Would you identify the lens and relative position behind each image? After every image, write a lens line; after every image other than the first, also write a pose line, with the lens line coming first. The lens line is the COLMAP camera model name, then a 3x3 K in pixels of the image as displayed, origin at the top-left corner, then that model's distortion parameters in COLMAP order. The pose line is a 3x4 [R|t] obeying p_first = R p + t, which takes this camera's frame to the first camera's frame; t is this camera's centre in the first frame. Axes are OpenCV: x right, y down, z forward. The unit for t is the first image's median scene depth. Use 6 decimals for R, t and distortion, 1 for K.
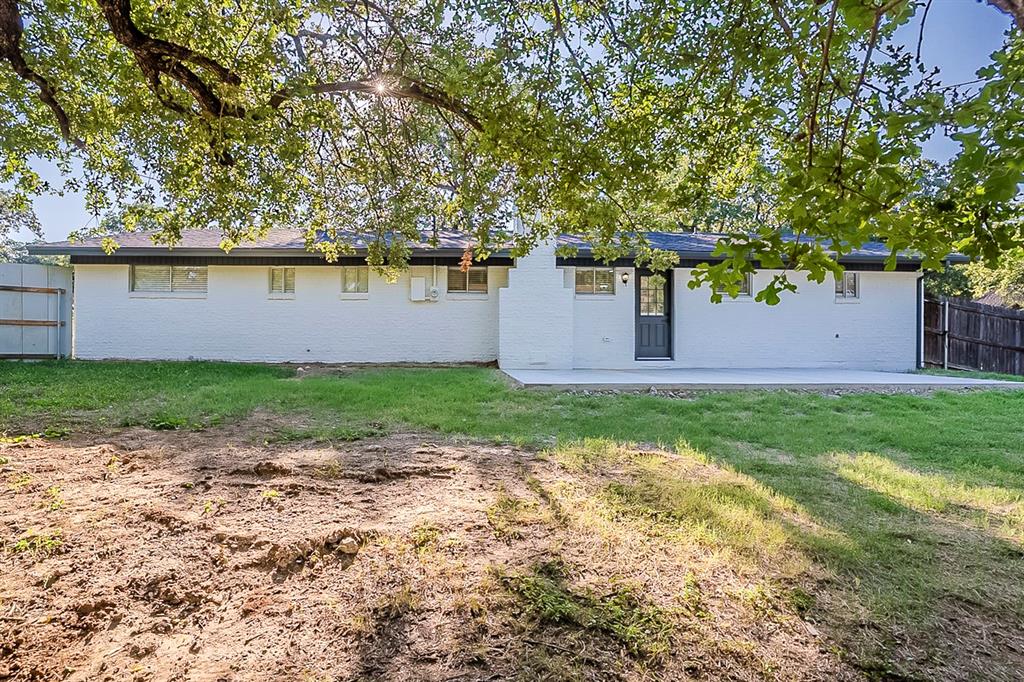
lens RADIAL K [[516.4, 0, 512.0], [0, 516.4, 341.0], [0, 0, 1]] dist [-0.001848, -0.000315]
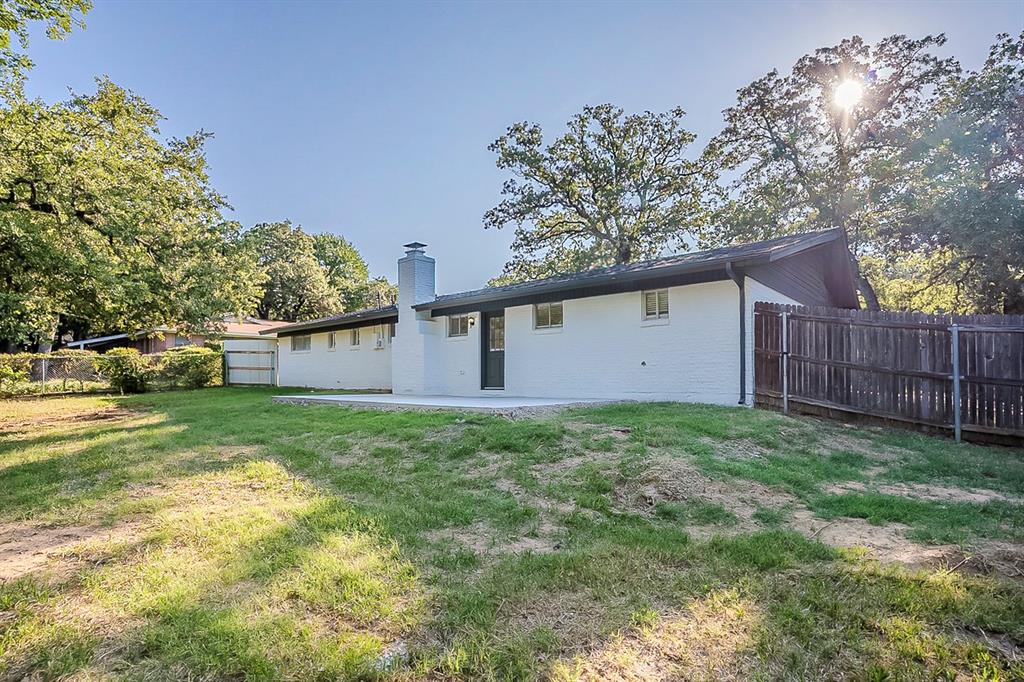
lens RADIAL K [[516.4, 0, 512.0], [0, 516.4, 341.0], [0, 0, 1]] dist [-0.001848, -0.000315]
pose [[0.723563, -0.056367, -0.687953, 1.129171], [0.029377, 0.998272, -0.050895, -0.010554], [0.689632, 0.016615, 0.723969, 0.190802]]
